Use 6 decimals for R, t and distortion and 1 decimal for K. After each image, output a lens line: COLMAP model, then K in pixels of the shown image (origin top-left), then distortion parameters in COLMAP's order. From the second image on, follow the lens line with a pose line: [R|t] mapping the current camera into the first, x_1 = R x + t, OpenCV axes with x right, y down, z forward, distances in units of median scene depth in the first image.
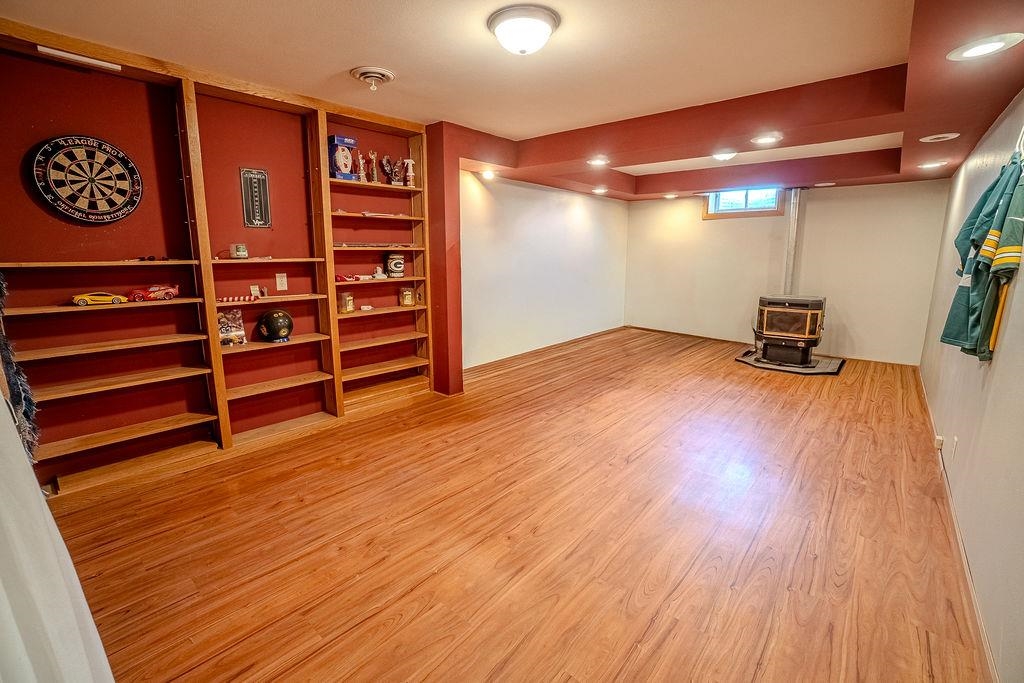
lens RADIAL K [[449.3, 0, 506.3], [0, 449.3, 338.7], [0, 0, 1]] dist [-0.045650, 0.010902]
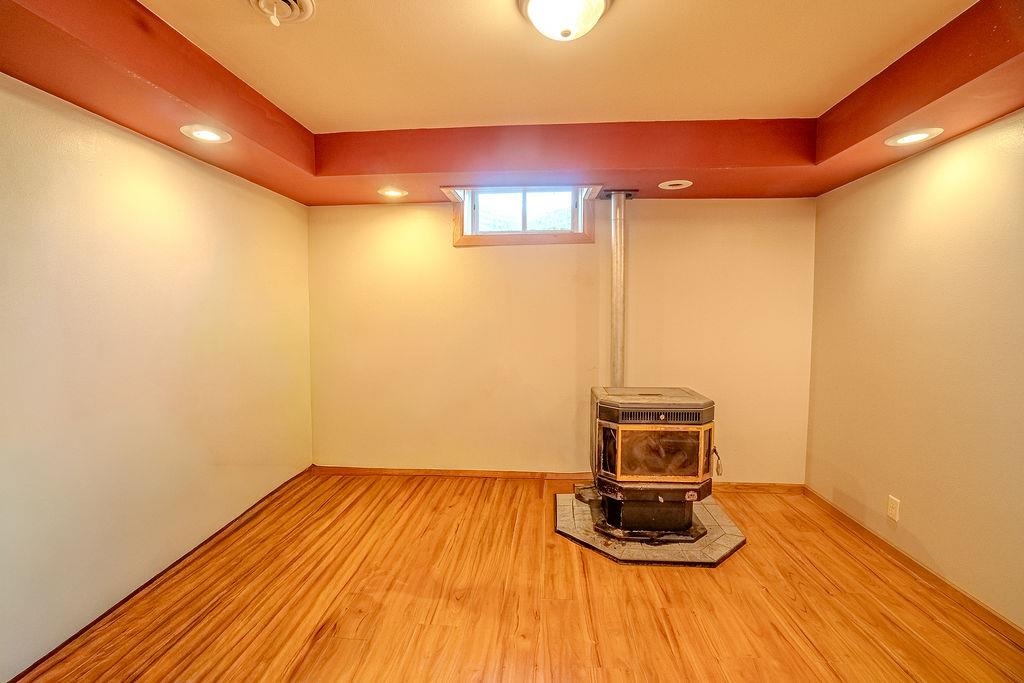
lens RADIAL K [[449.3, 0, 506.2], [0, 449.3, 339.3], [0, 0, 1]] dist [-0.045650, 0.010902]
pose [[0.807735, -0.026634, 0.588944, 0.215235], [0.101869, 0.990258, -0.094931, -0.124007], [-0.580678, 0.136675, 0.802579, 0.670958]]
